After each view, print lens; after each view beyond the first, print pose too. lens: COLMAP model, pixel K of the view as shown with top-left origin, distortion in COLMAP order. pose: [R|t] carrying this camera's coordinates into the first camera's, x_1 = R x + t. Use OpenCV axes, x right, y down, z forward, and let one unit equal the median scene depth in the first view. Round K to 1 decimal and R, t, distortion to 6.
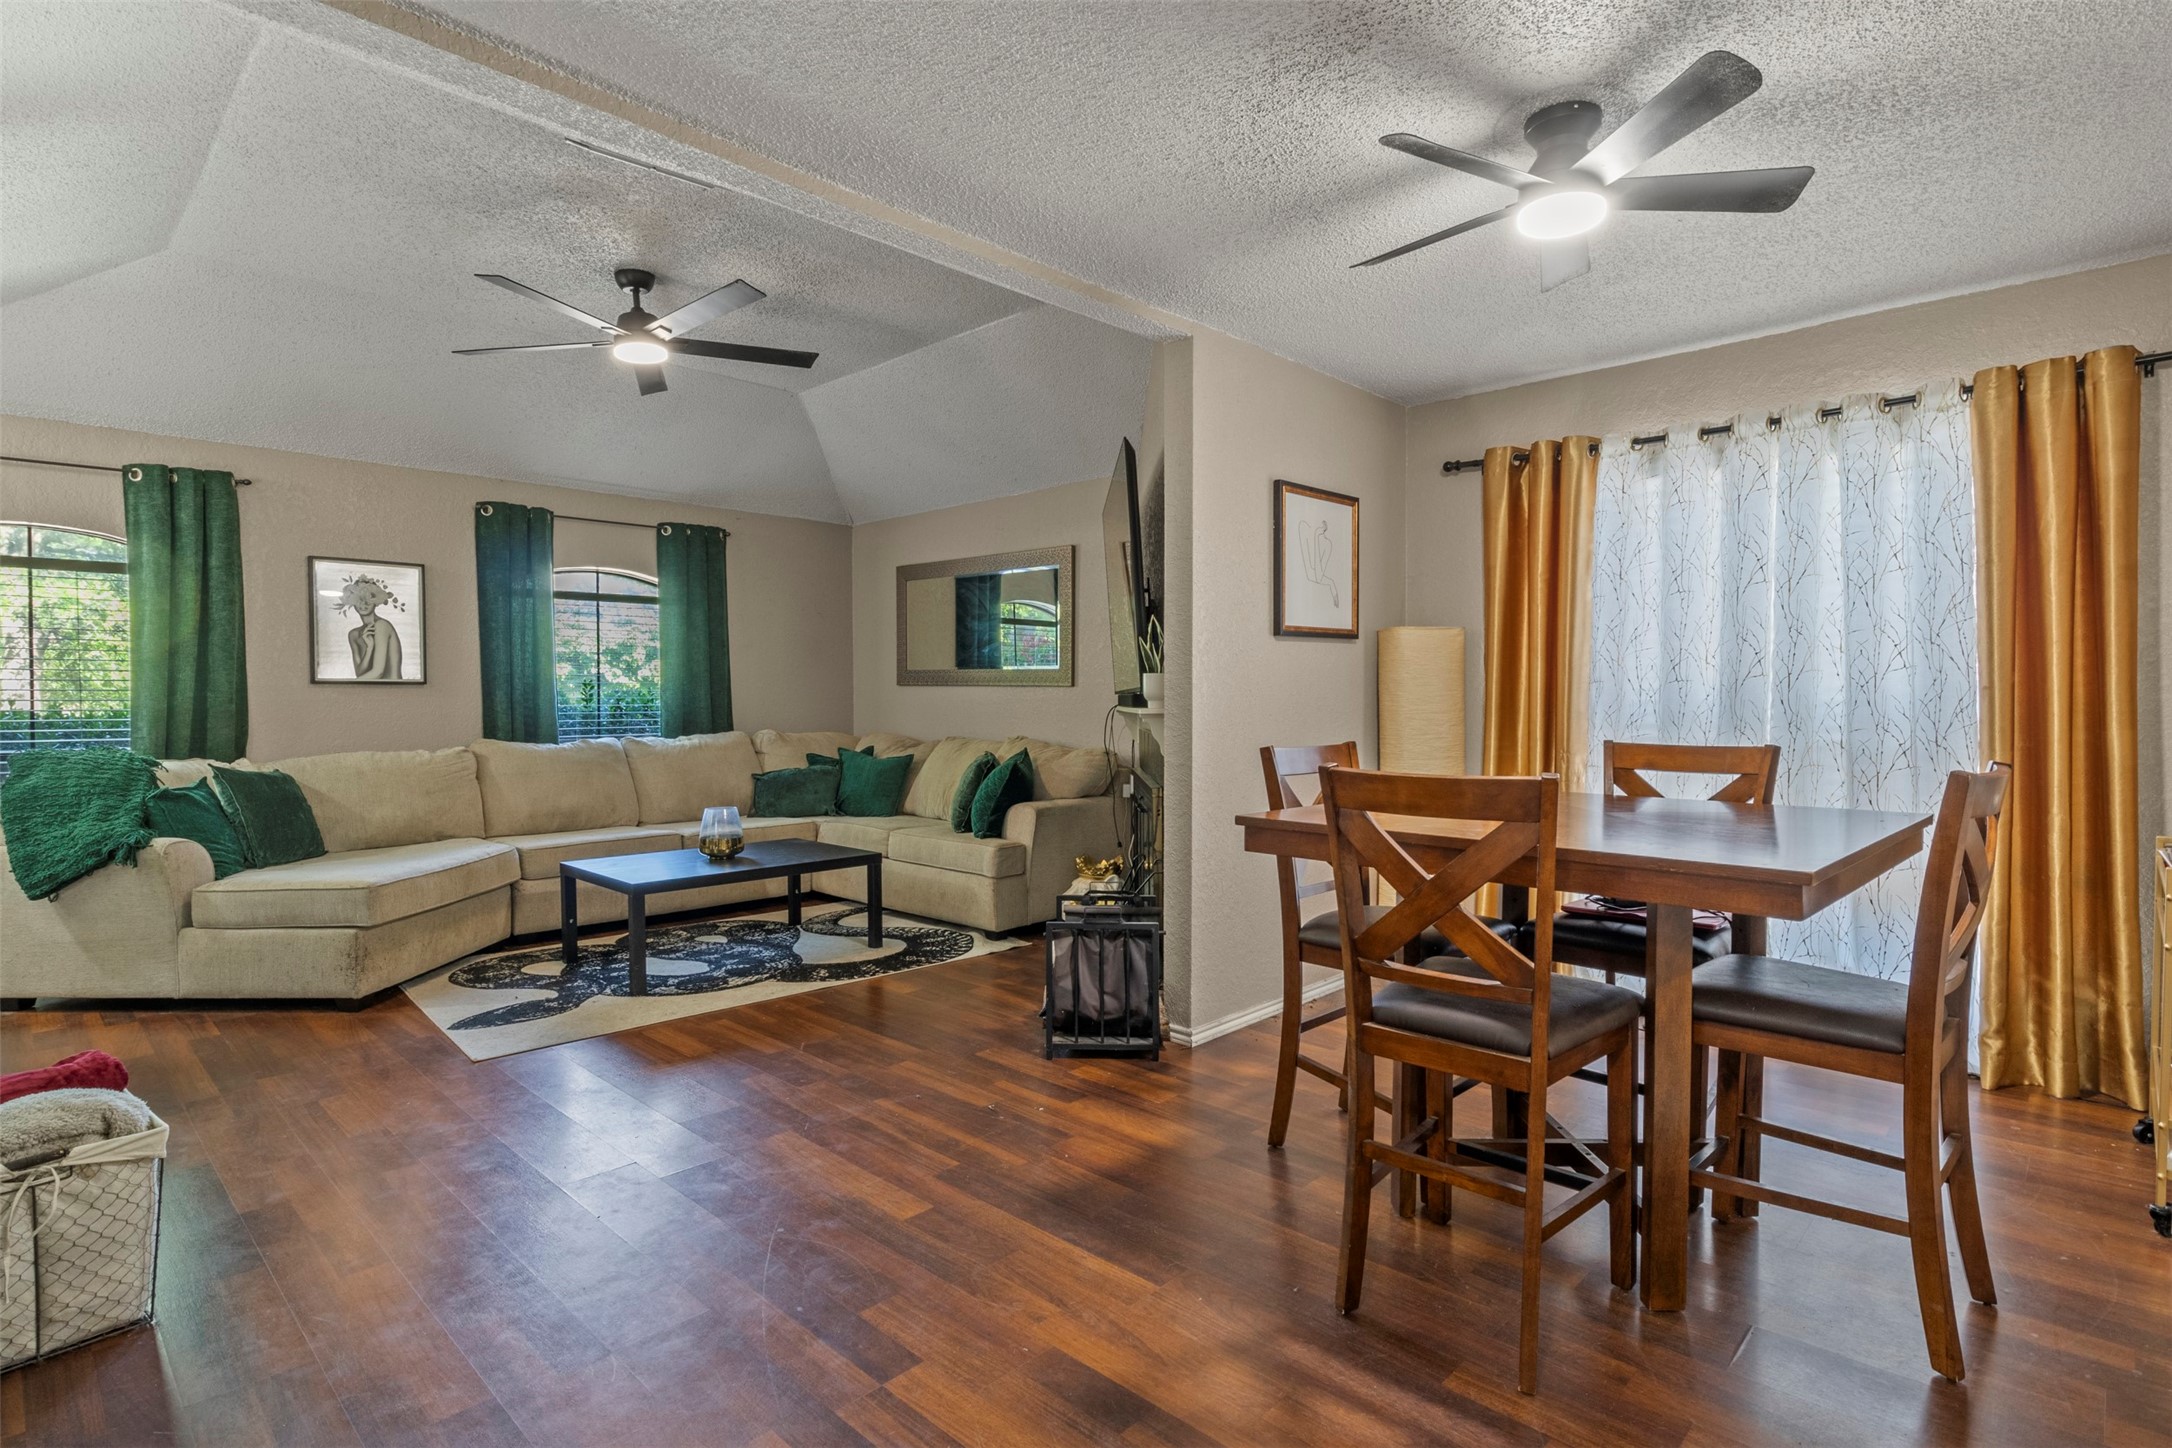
lens RADIAL K [[1088.6, 0, 1086.0], [0, 1088.6, 724.0], [0, 0, 1]] dist [-0.000746, -0.002558]
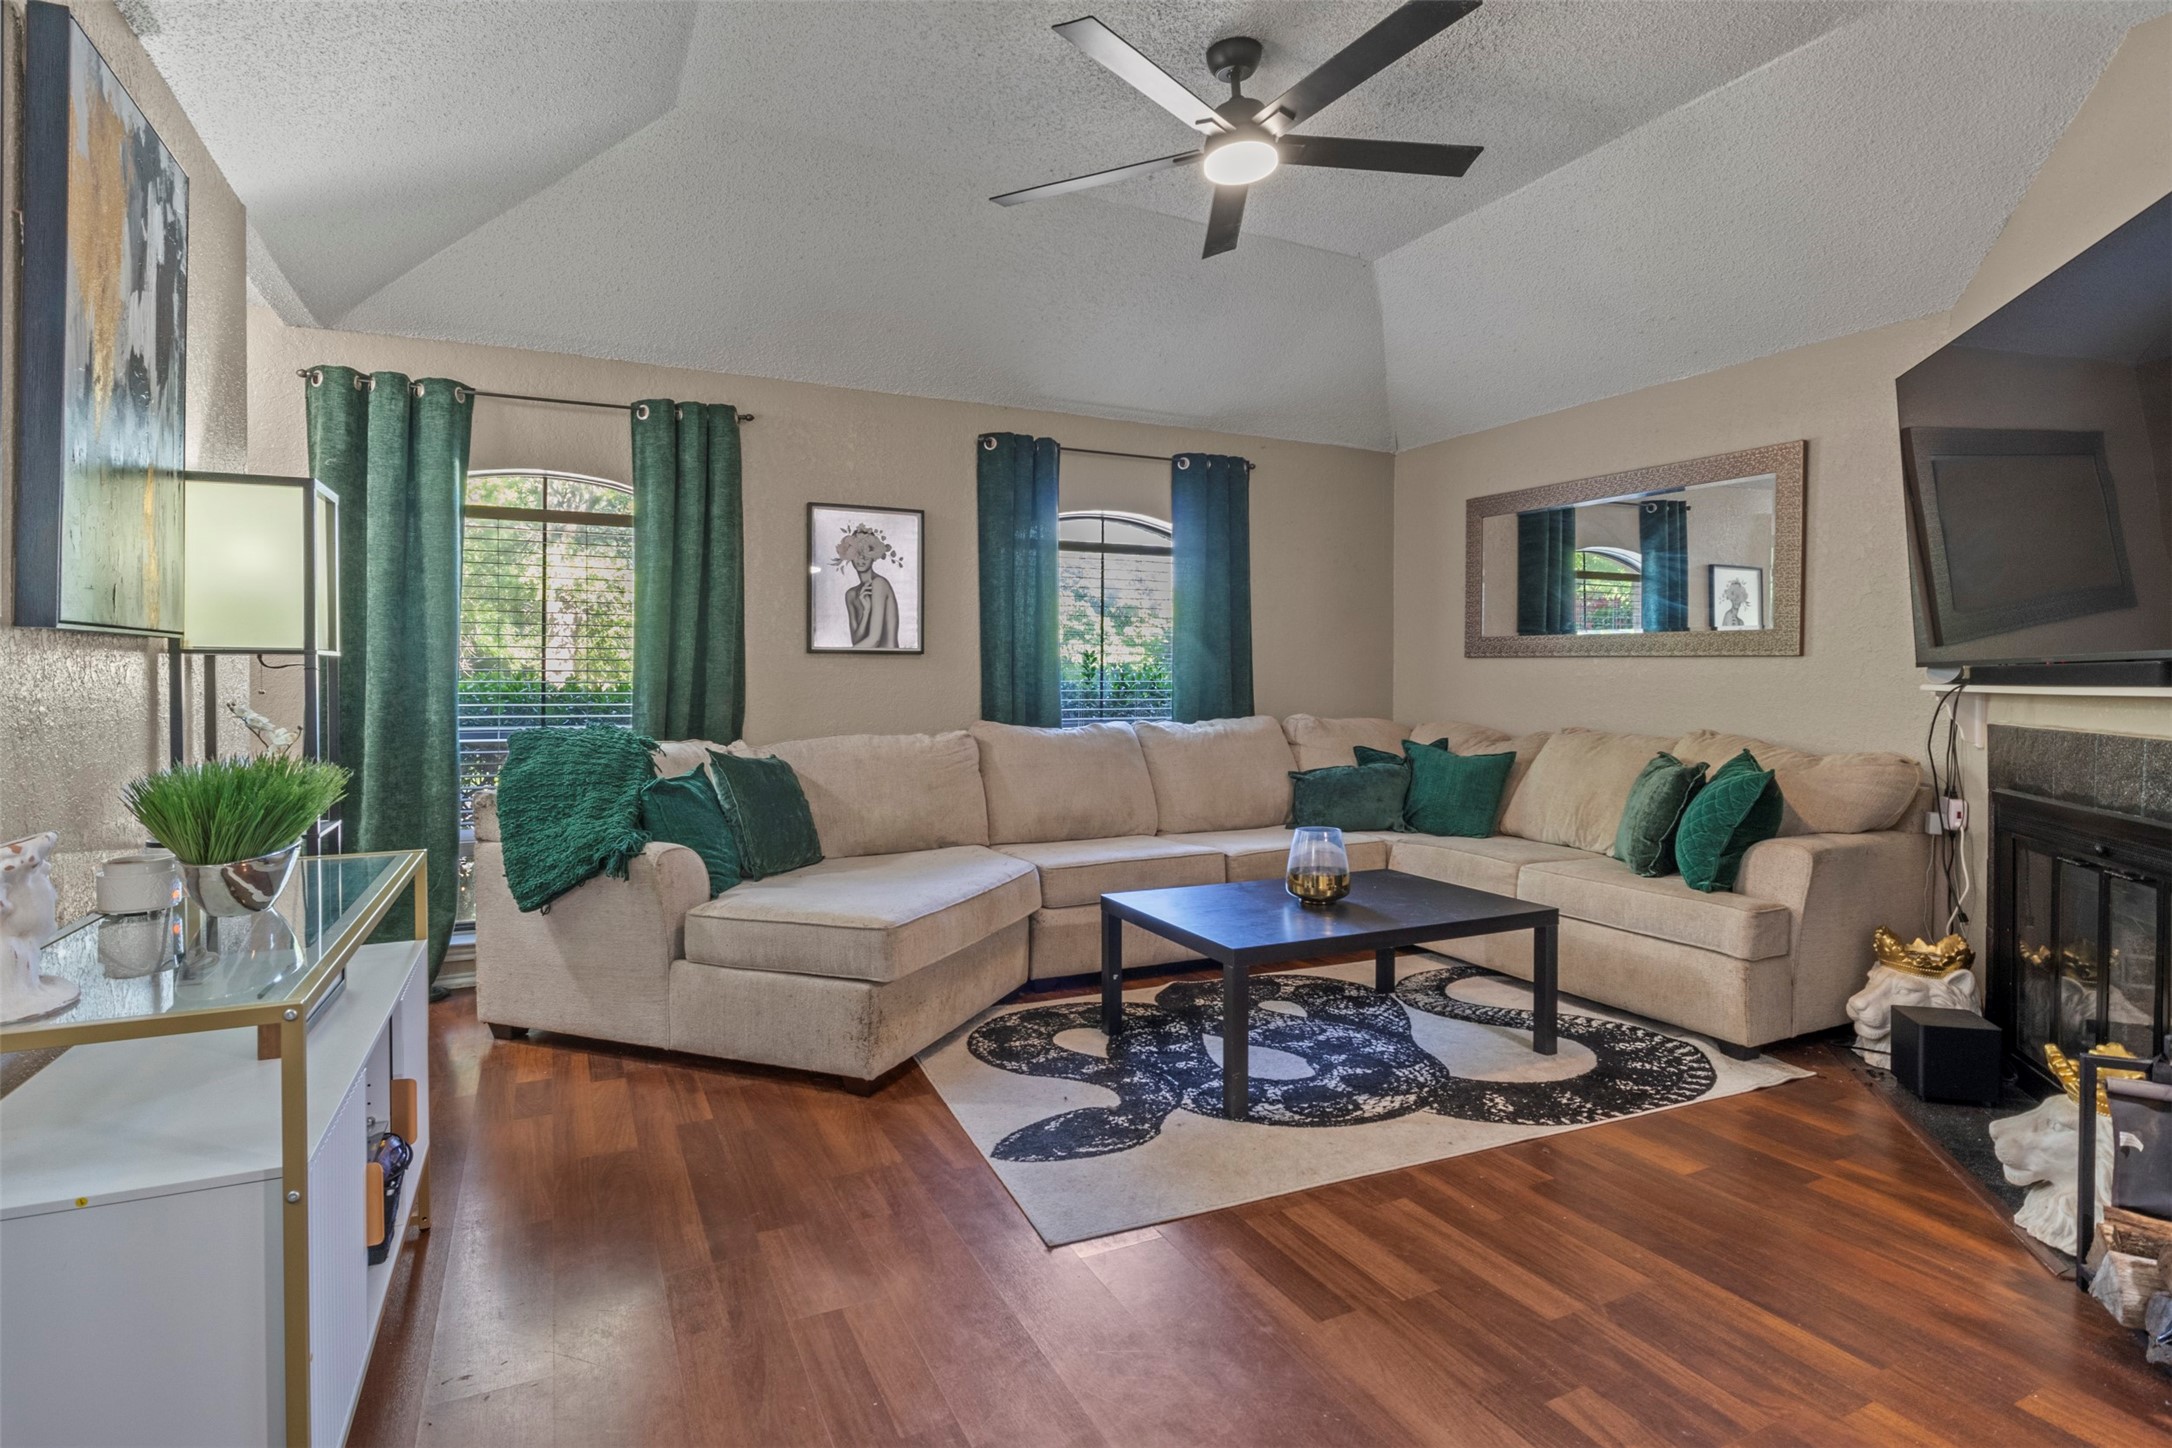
lens RADIAL K [[1107.0, 0, 1085.6], [0, 1107.0, 678.7], [0, 0, 1]] dist [-0.002490, -0.000400]
pose [[0.940020, 0.003954, -0.341096, -0.233567], [-0.012399, 0.999668, -0.022582, -0.000237], [0.340893, 0.025456, 0.939757, 0.287158]]
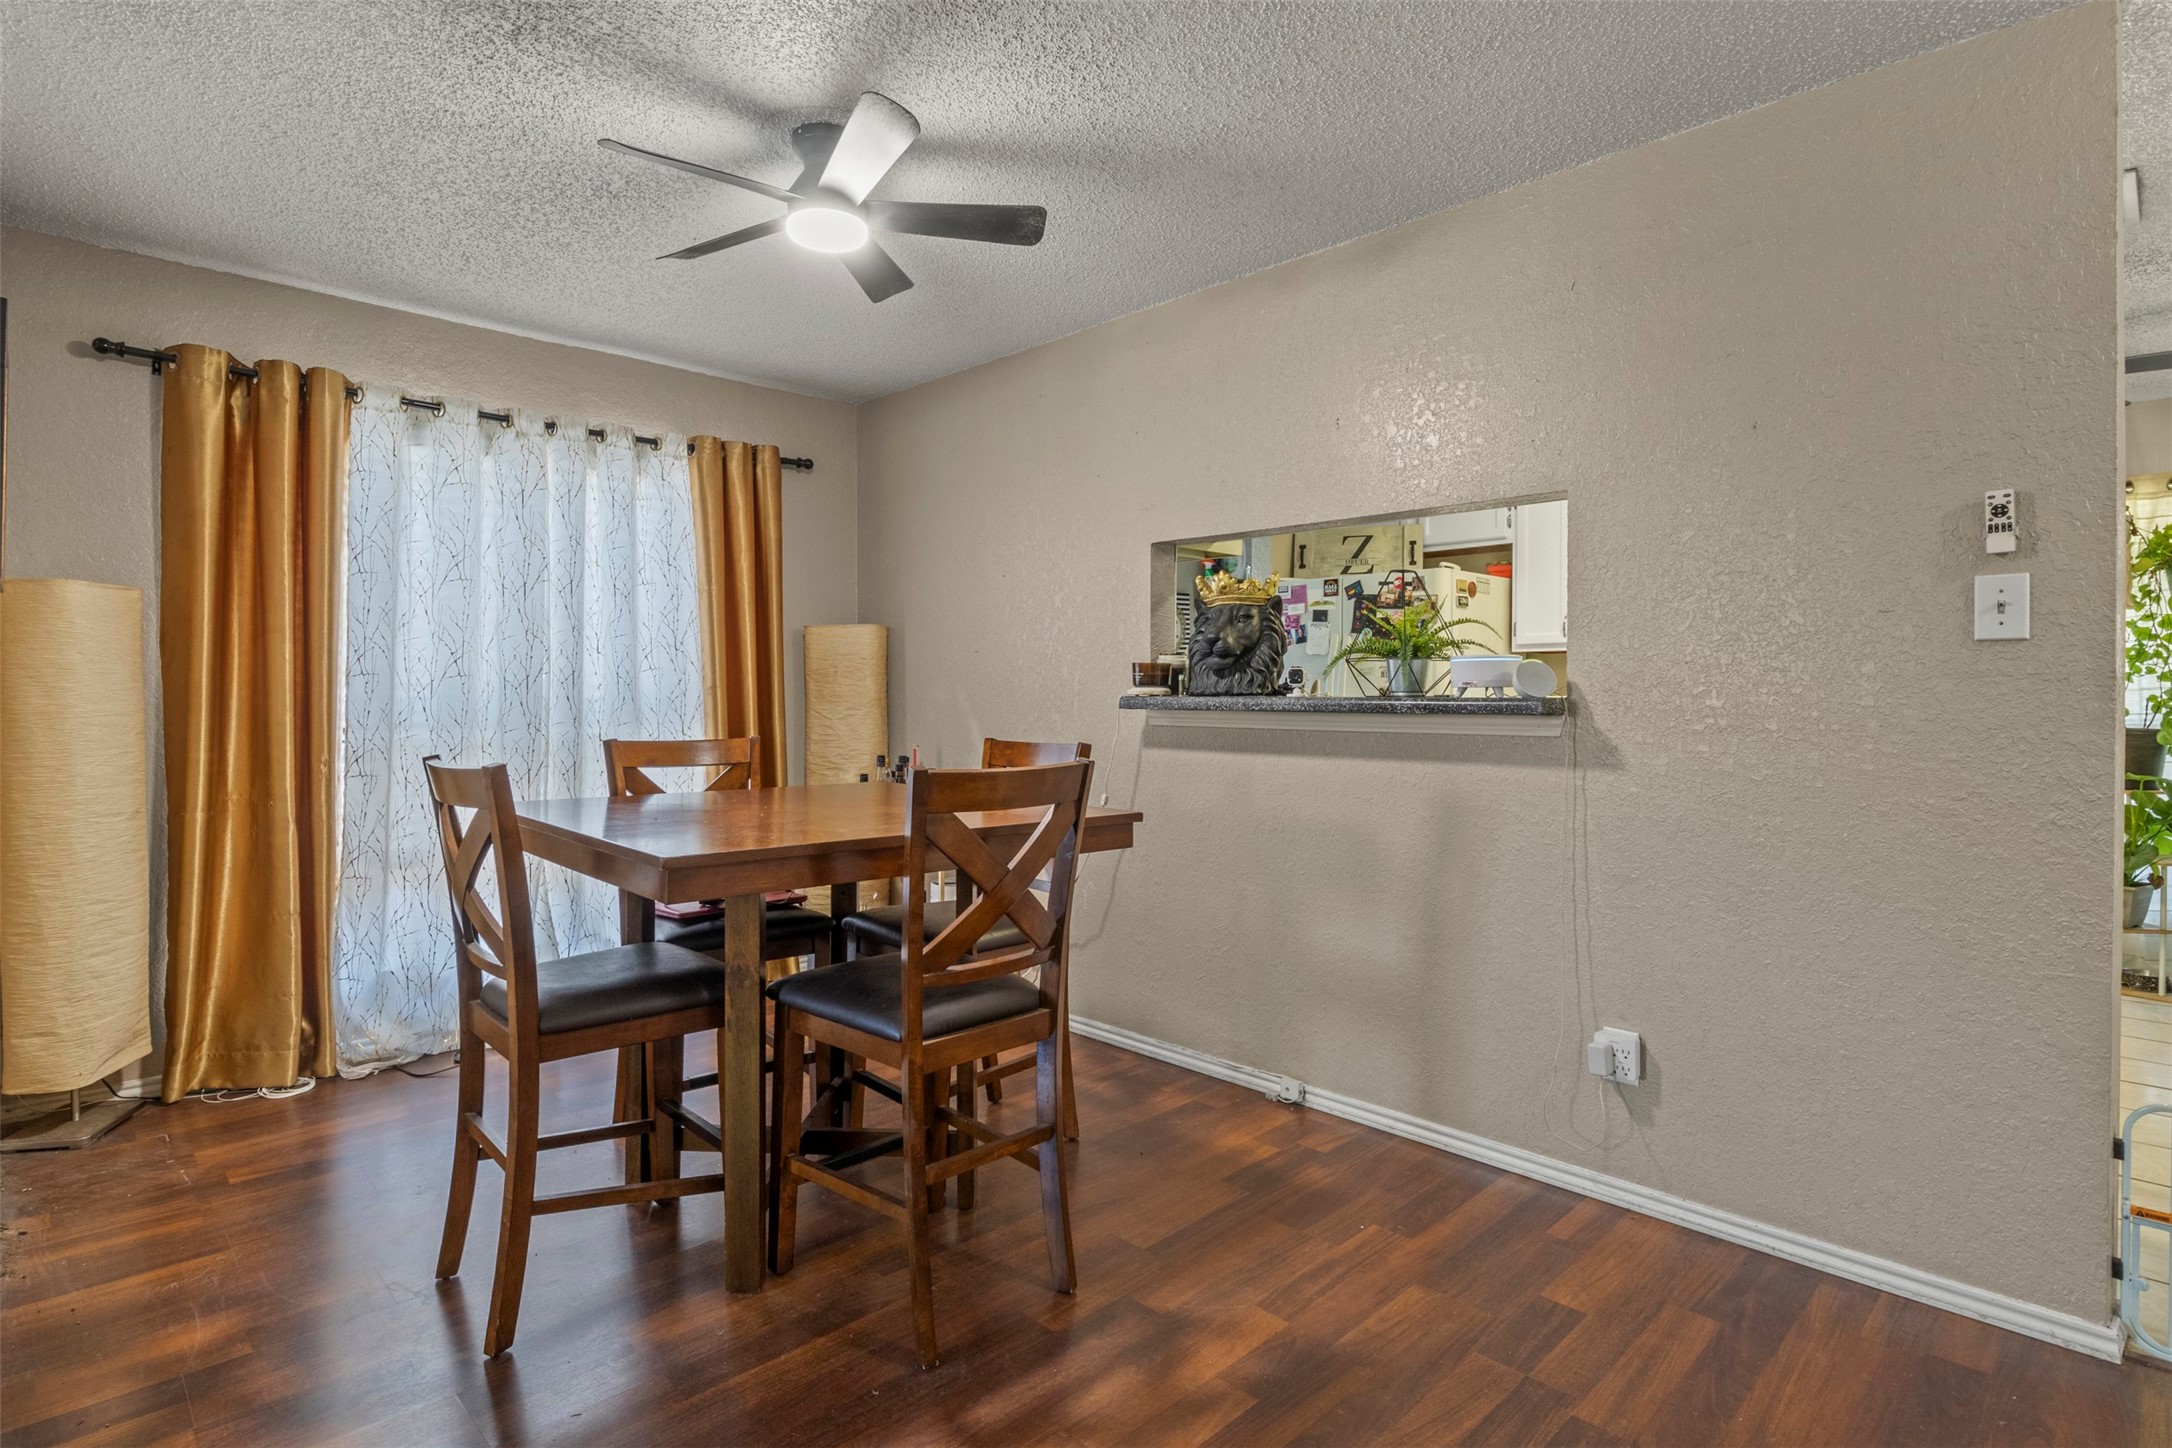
lens RADIAL K [[1092.8, 0, 1089.0], [0, 1092.8, 706.3], [0, 0, 1]] dist [-0.016834, 0.000294]
pose [[0.024937, -0.006176, 0.999670, -0.282375], [0.022302, 0.999735, 0.005620, -0.006001], [-0.999440, 0.022155, 0.025068, 0.350177]]
